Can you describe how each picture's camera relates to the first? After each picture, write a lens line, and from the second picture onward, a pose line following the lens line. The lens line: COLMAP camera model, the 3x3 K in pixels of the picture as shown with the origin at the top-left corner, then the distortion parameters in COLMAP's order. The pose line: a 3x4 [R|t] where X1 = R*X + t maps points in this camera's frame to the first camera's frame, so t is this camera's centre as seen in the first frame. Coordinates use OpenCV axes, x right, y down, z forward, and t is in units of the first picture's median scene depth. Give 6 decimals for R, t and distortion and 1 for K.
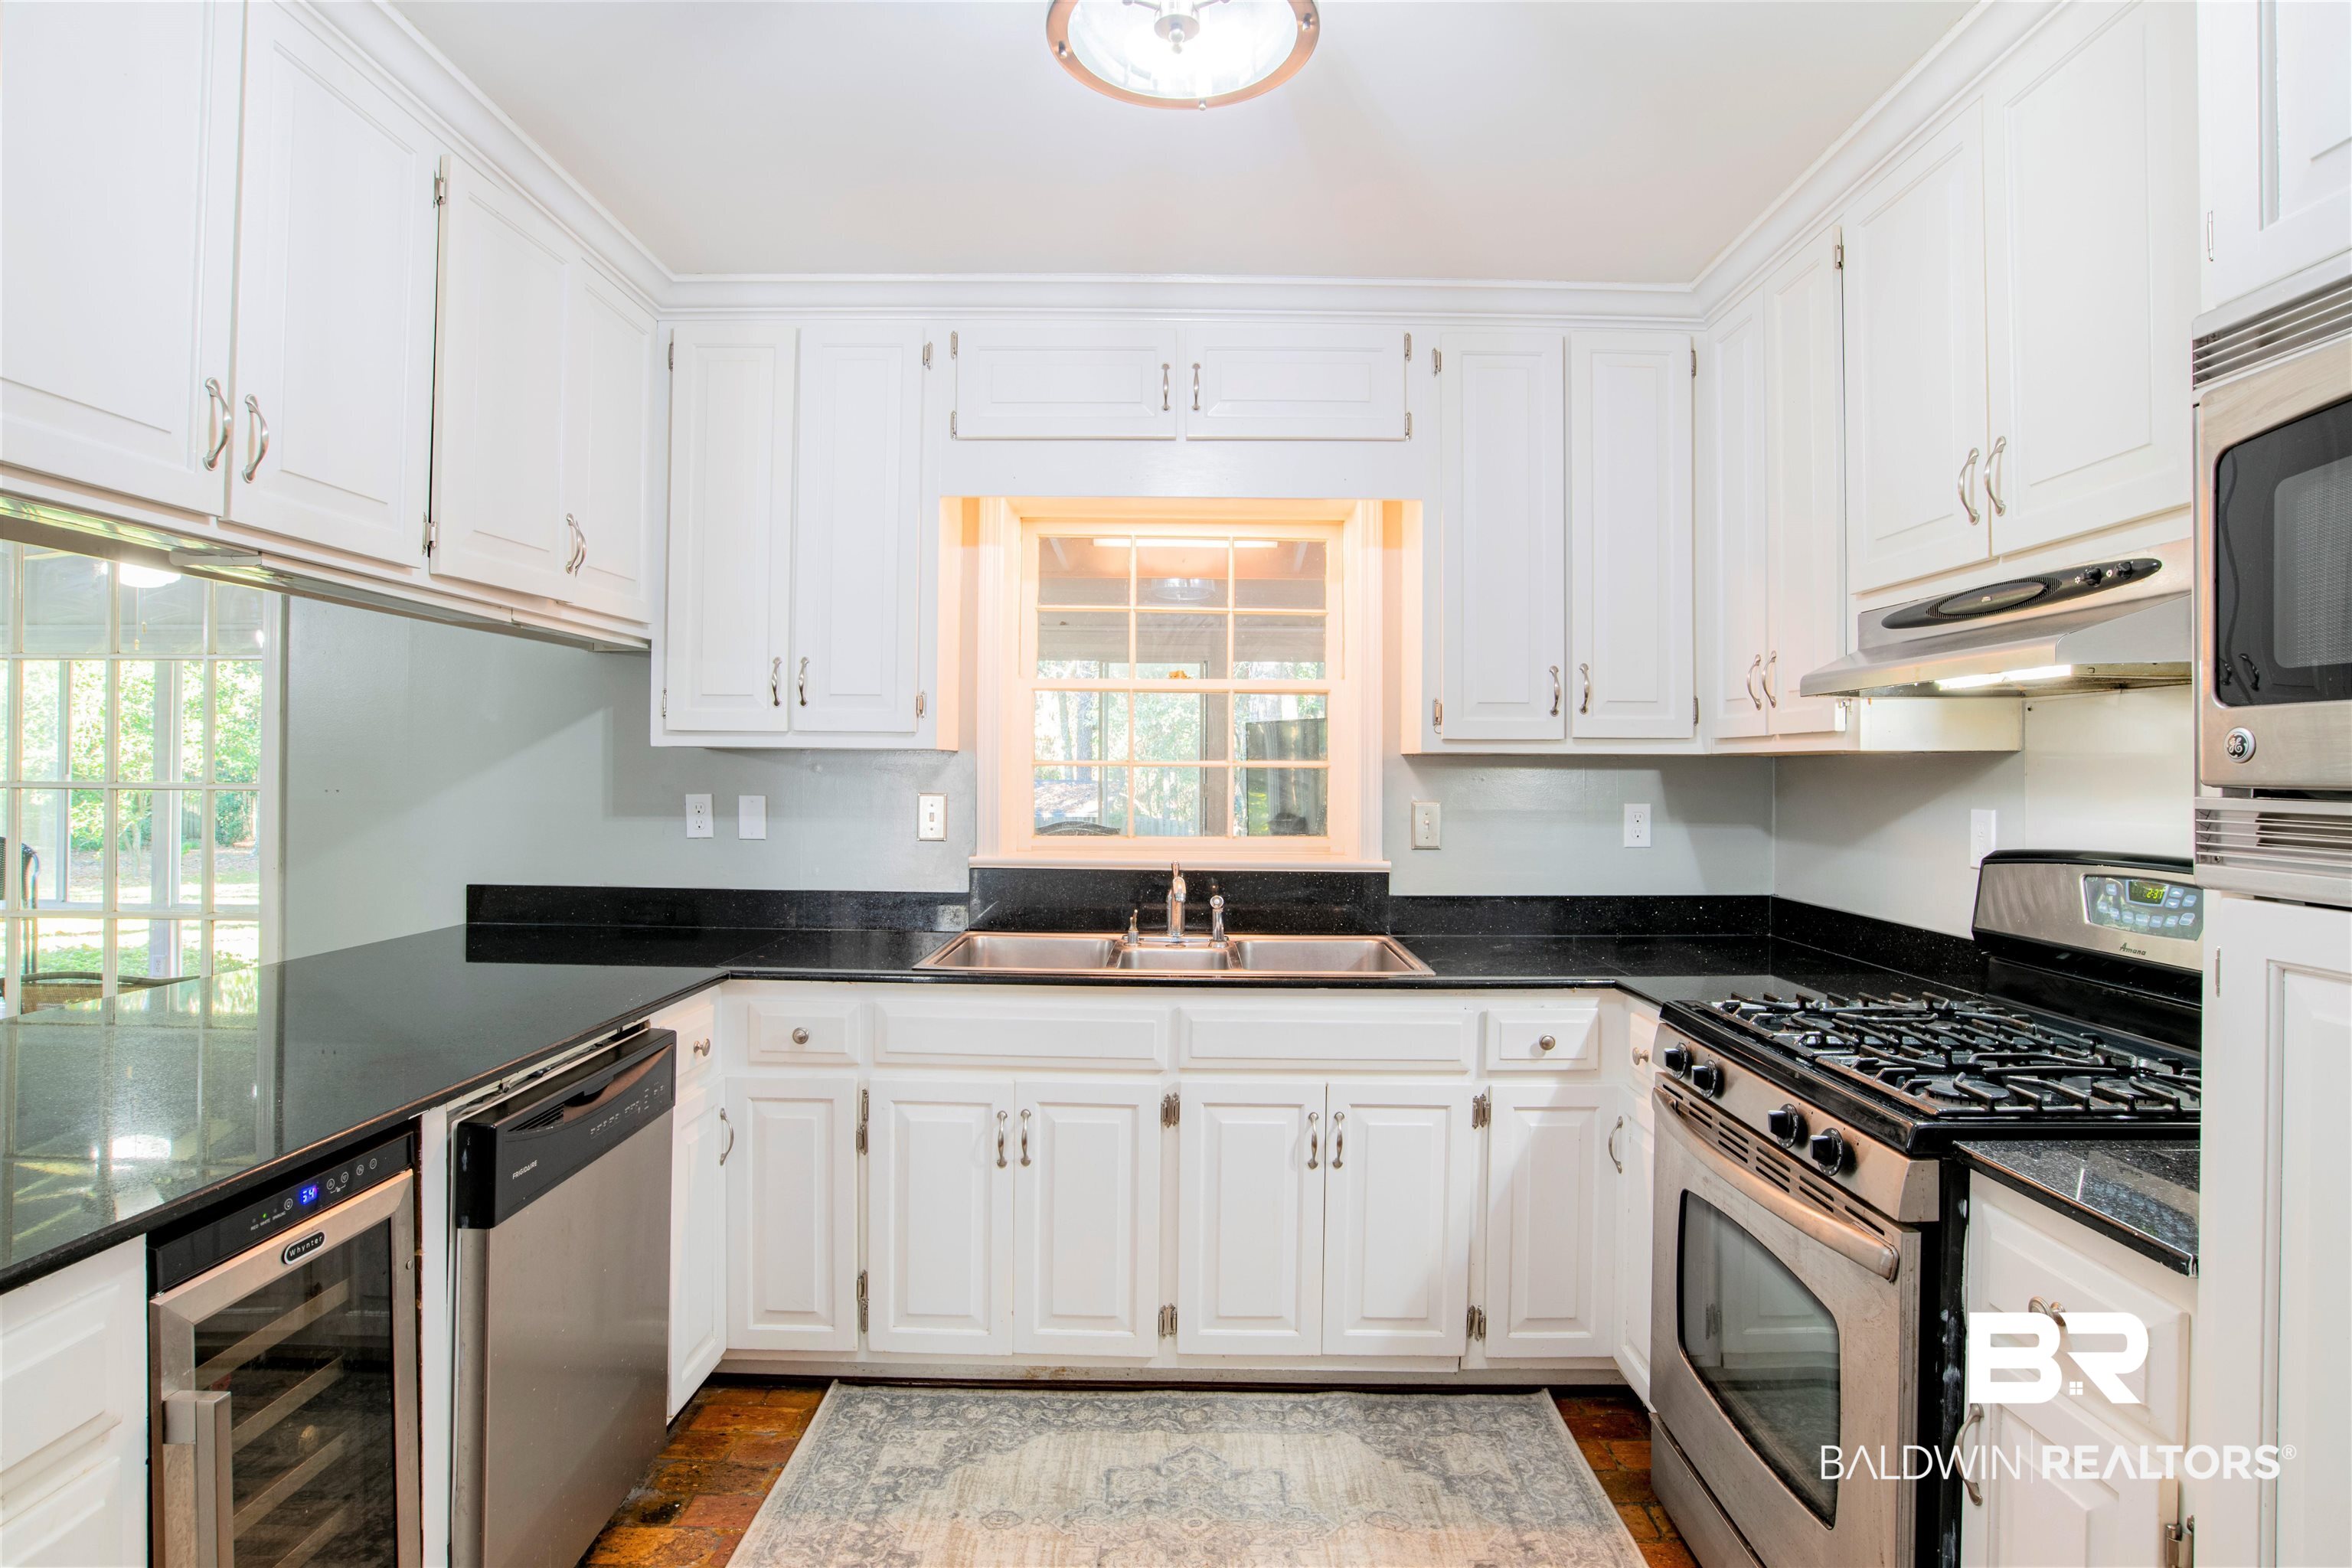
lens RADIAL K [[1196.7, 0, 1188.9], [0, 1196.7, 771.1], [0, 0, 1]] dist [-0.039708, 0.002637]
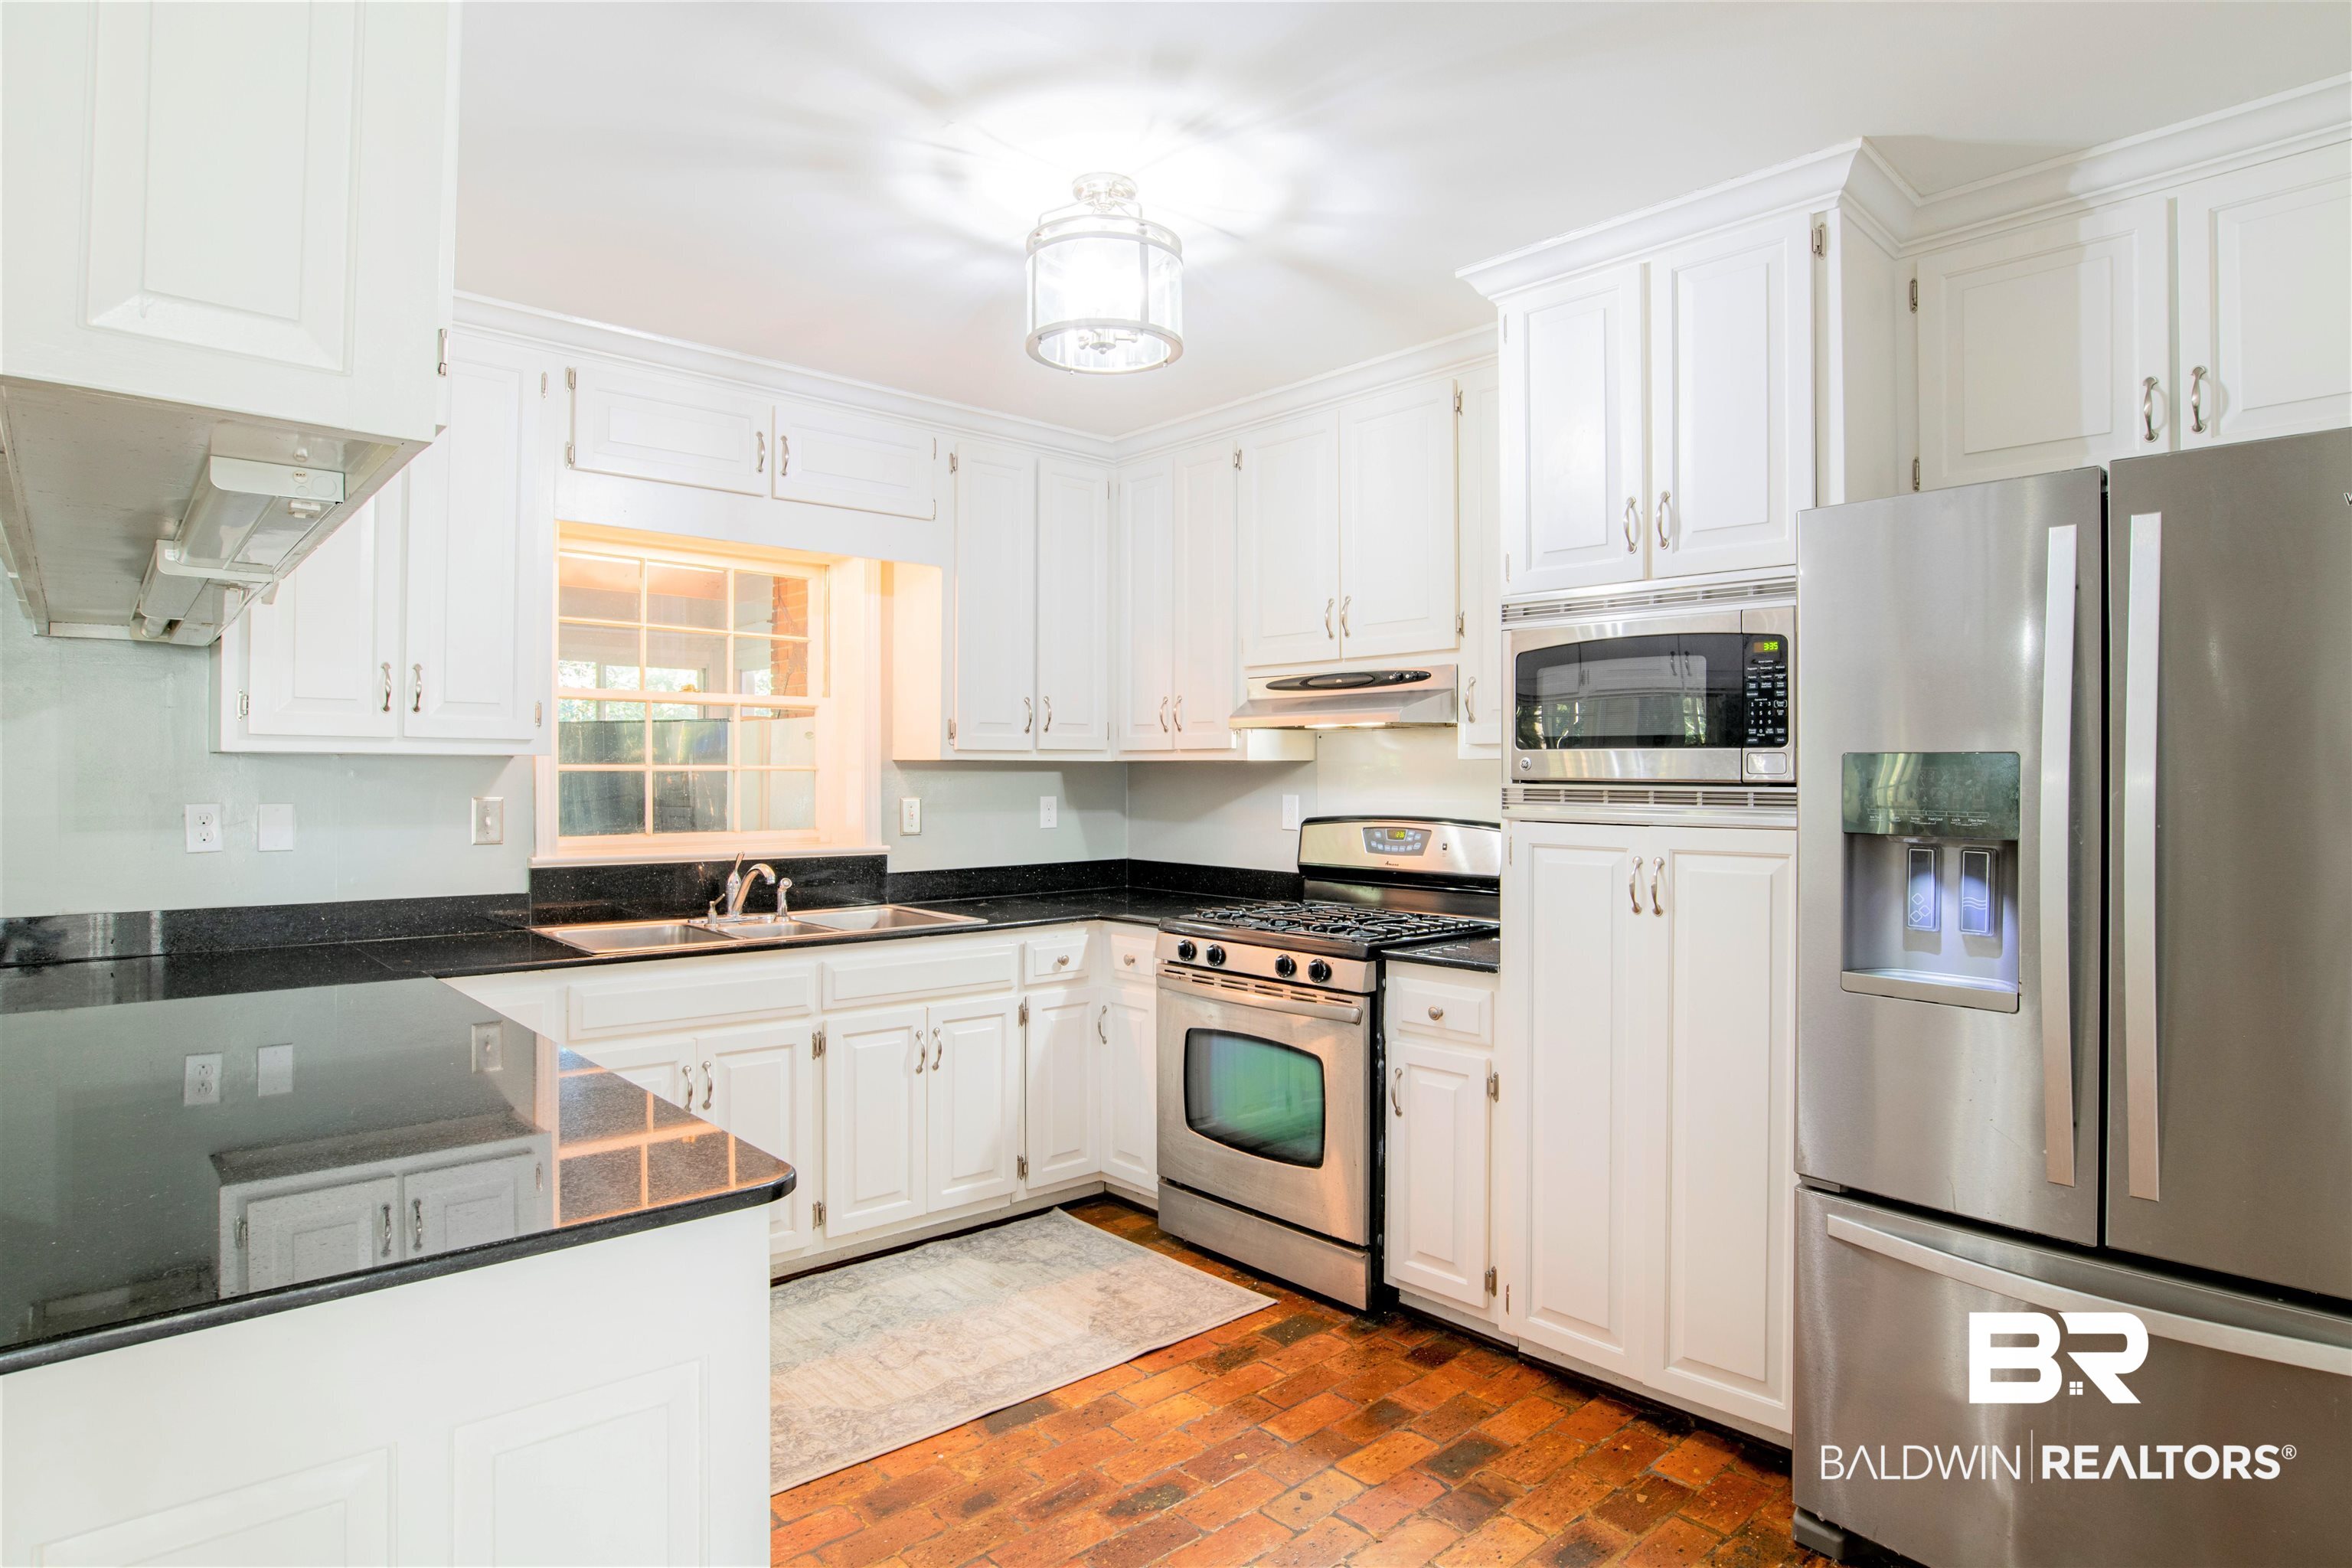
lens RADIAL K [[1291.3, 0, 1169.9], [0, 1291.3, 772.1], [0, 0, 1]] dist [-0.017435, 0.000643]
pose [[0.747985, -0.004329, 0.663701, -0.638045], [0.003605, 0.999990, 0.002460, -0.004791], [-0.663705, 0.000553, 0.747994, -0.259718]]
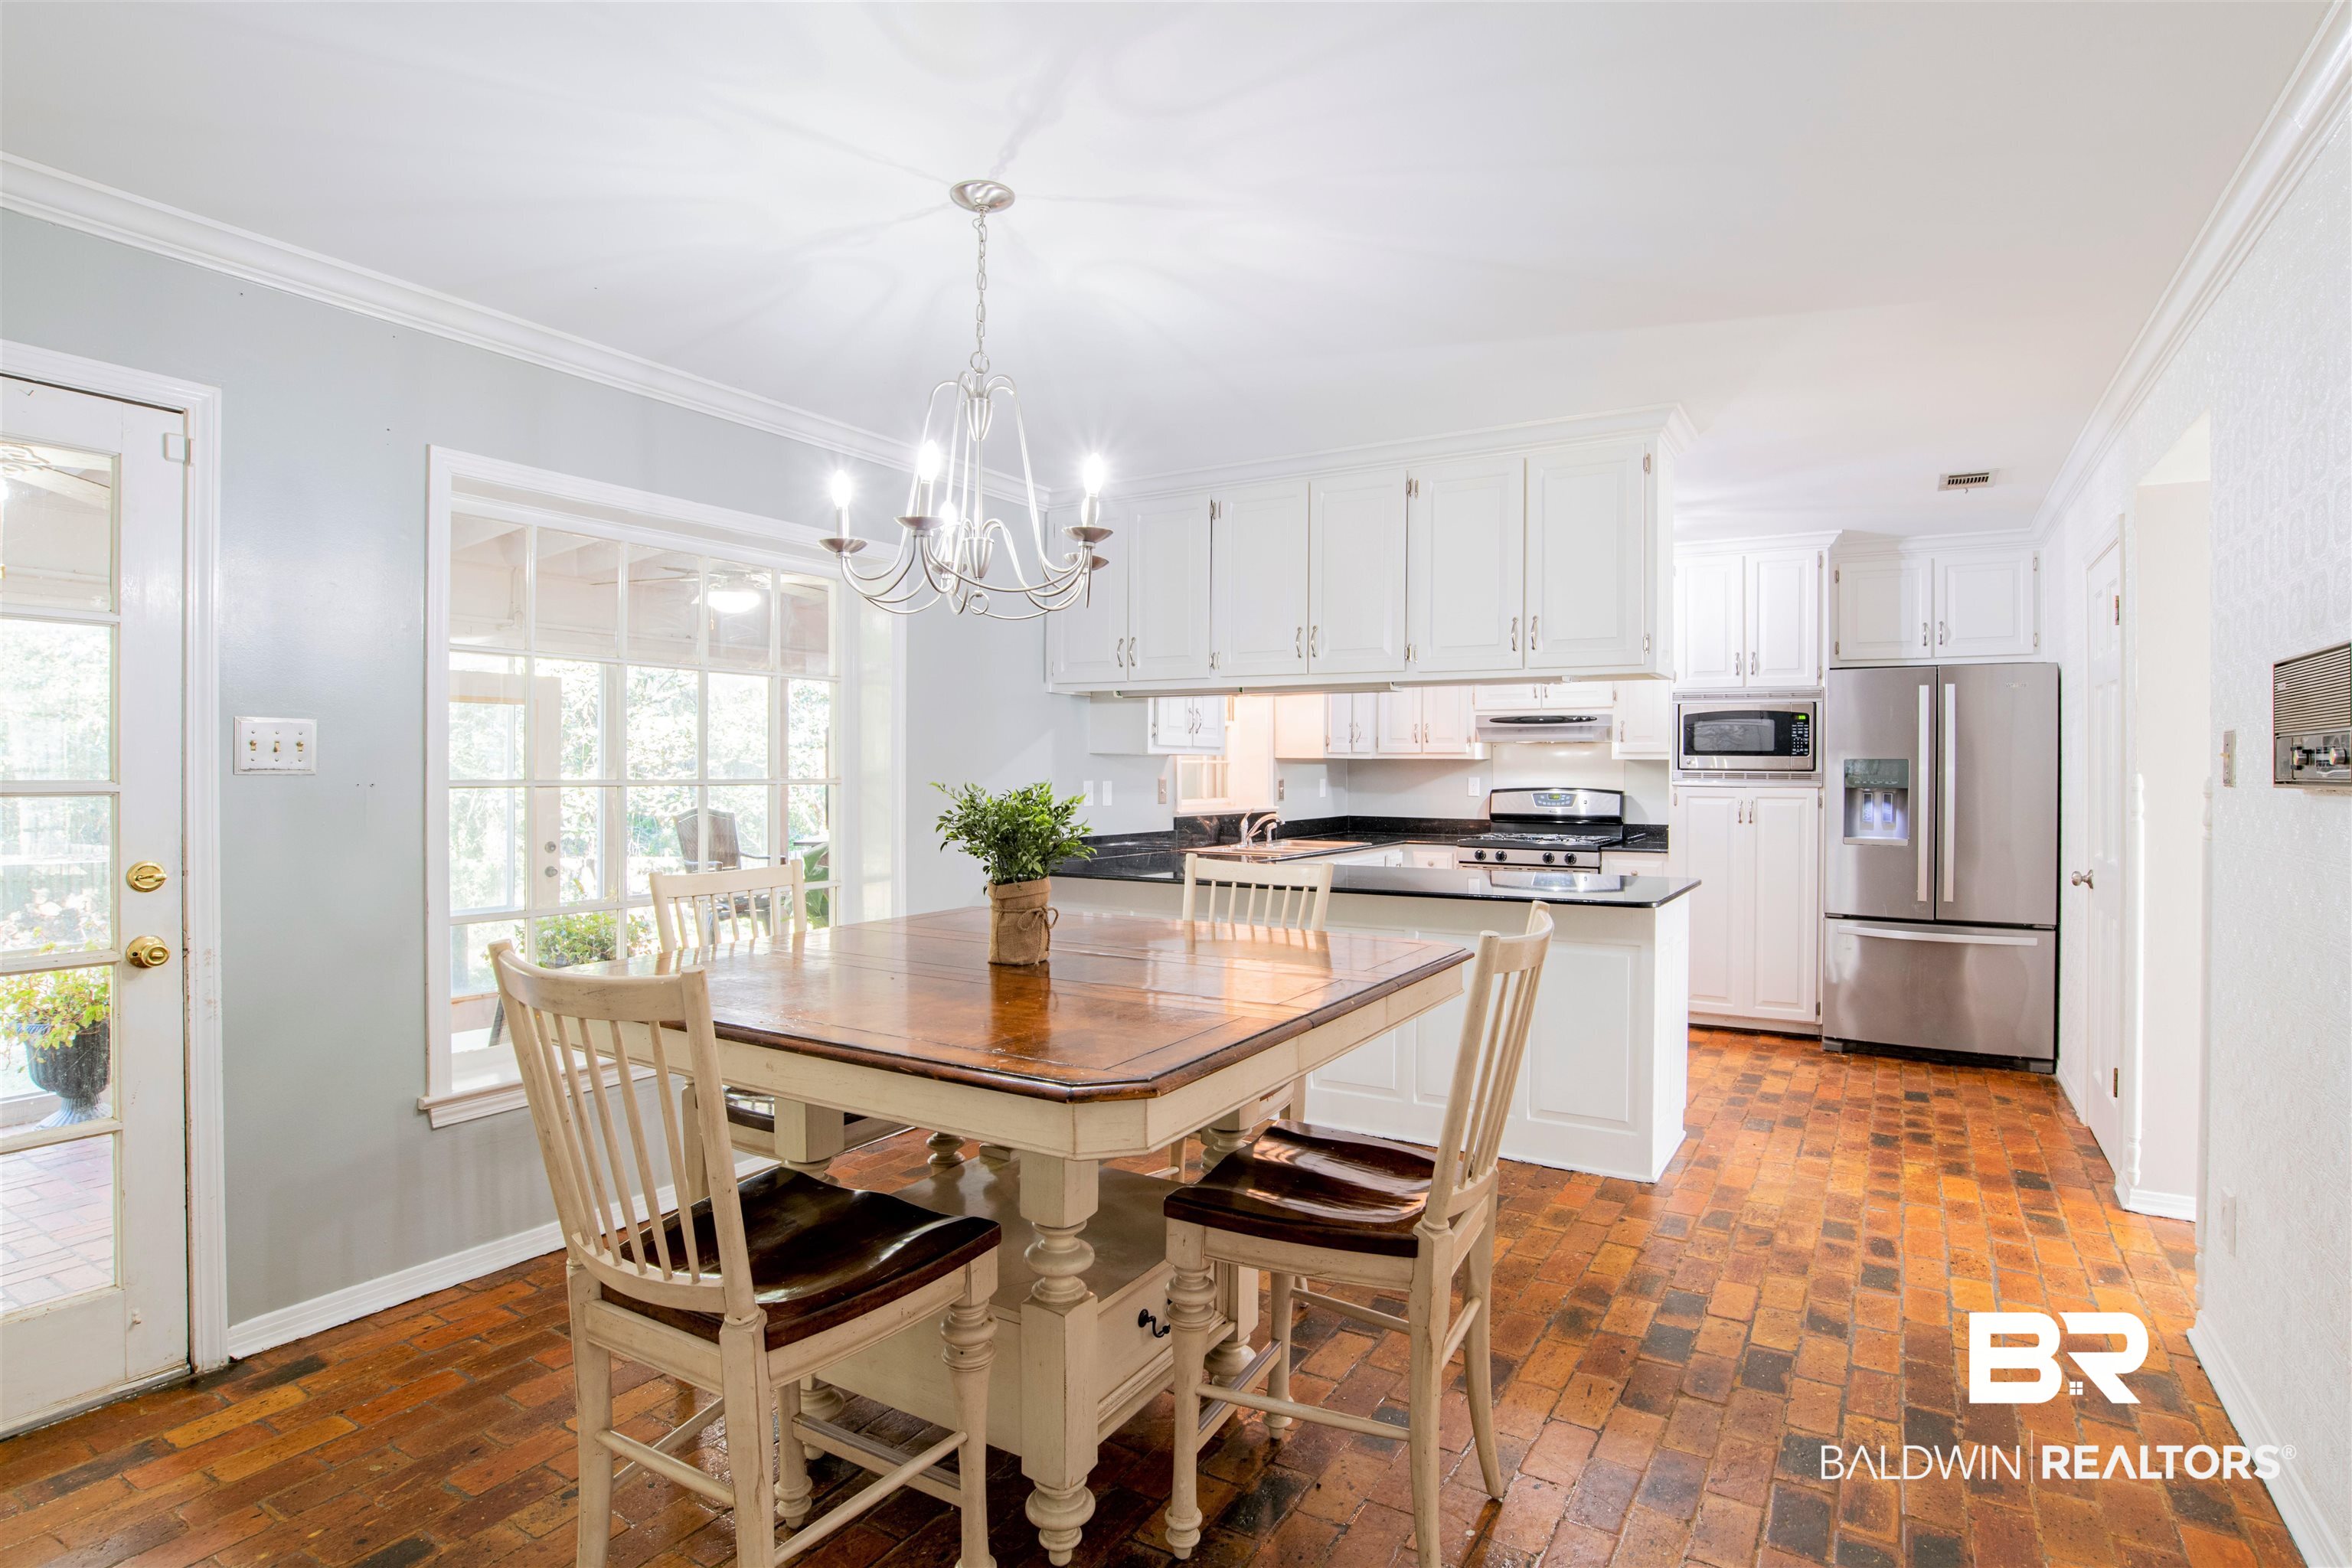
lens RADIAL K [[1196.7, 0, 1187.3], [0, 1196.7, 782.7], [0, 0, 1]] dist [-0.039708, 0.002637]
pose [[0.524927, -0.018397, 0.850948, -2.252260], [0.002786, 0.999798, 0.019896, -0.016697], [-0.851143, -0.008073, 0.524872, -0.026532]]
